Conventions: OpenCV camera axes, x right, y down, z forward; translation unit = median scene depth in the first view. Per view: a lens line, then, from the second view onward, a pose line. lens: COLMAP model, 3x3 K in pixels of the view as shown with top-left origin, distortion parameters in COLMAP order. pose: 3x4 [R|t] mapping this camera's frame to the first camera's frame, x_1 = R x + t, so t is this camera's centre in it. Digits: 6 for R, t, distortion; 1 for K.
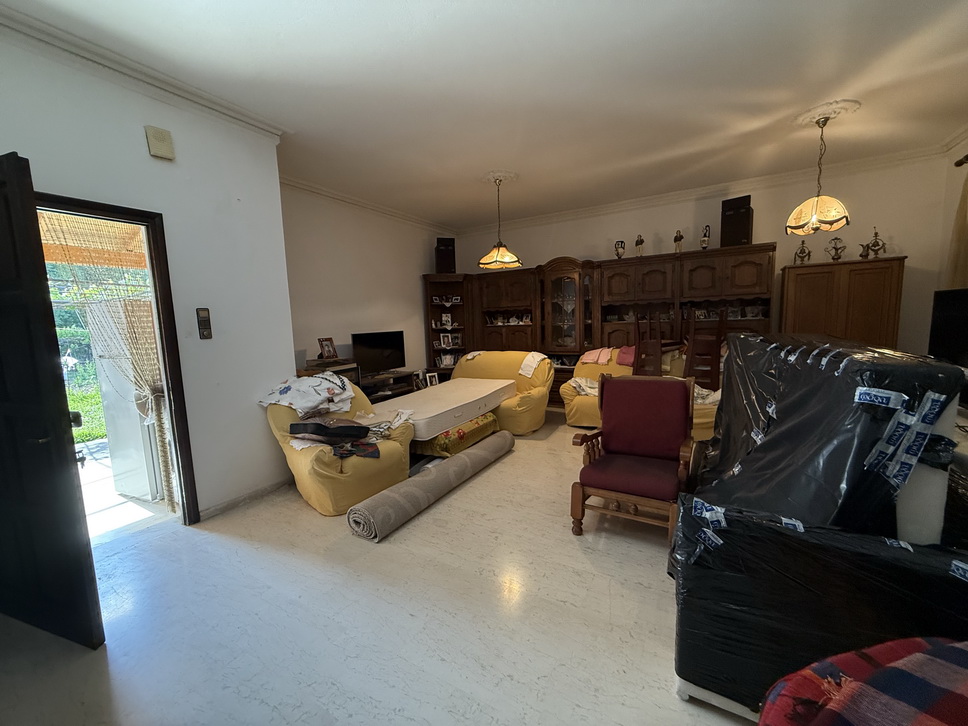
lens RADIAL K [[387.5, 0, 483.0], [0, 387.5, 364.8], [0, 0, 1]] dist [-0.000366, -0.000136]
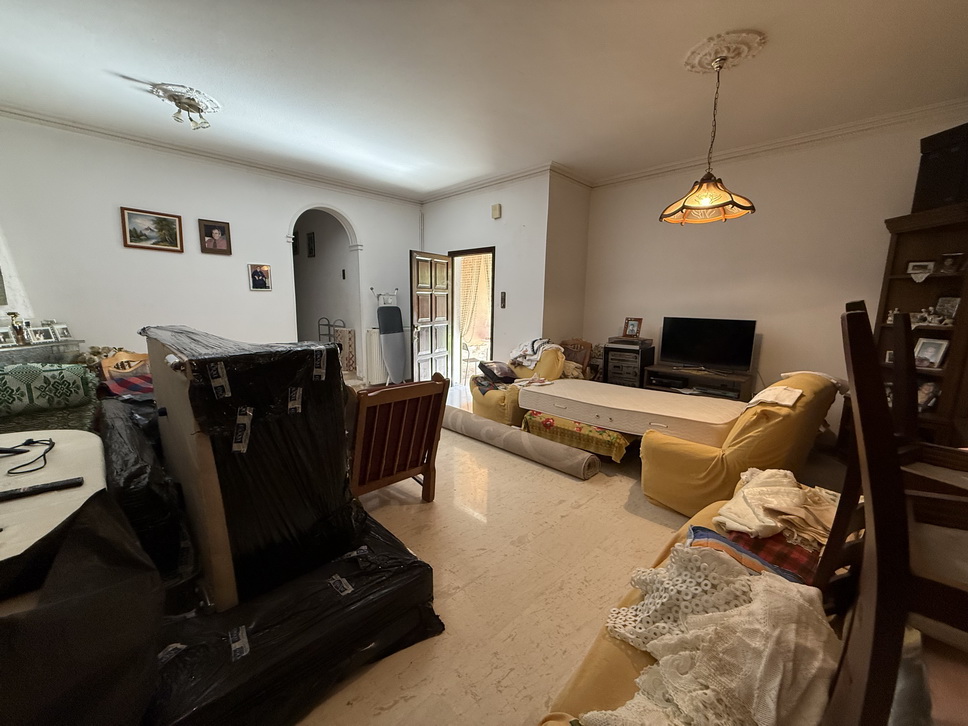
lens RADIAL K [[387.5, 0, 483.0], [0, 387.5, 364.8], [0, 0, 1]] dist [-0.000366, -0.000136]
pose [[-0.250874, 0.180852, -0.950976, 0.705485], [-0.124519, 0.968202, 0.216977, -0.120255], [0.959978, 0.172849, -0.220377, 0.838599]]
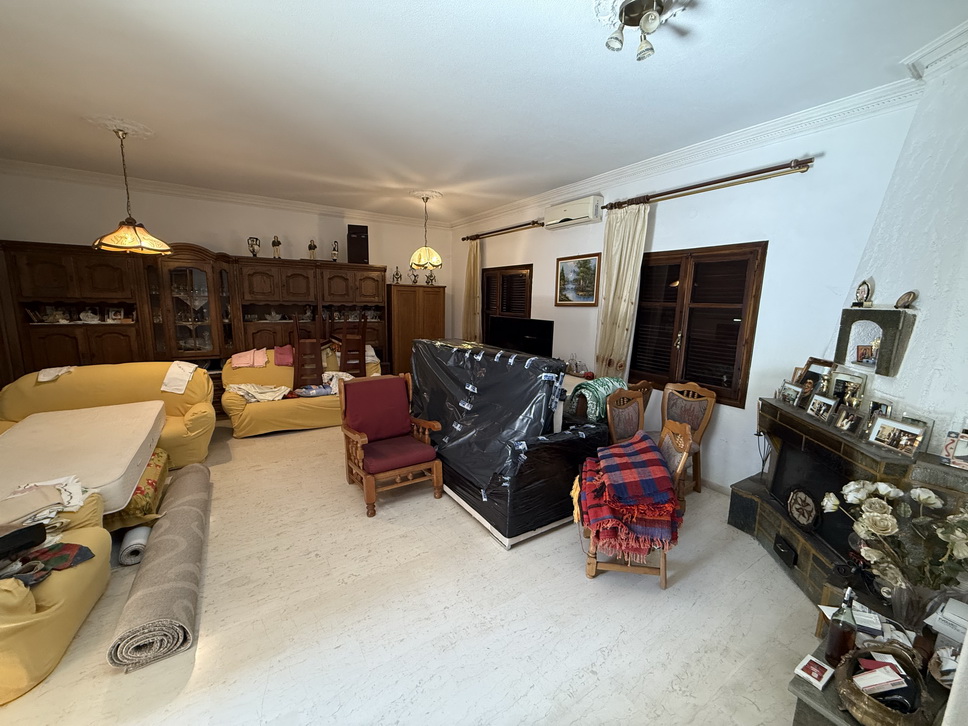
lens RADIAL K [[387.5, 0, 483.0], [0, 387.5, 364.8], [0, 0, 1]] dist [-0.000366, -0.000136]
pose [[0.438666, -0.106422, 0.892326, -0.345491], [0.066039, 0.994096, 0.086094, -0.059887], [-0.896220, 0.021162, 0.443104, 0.082330]]
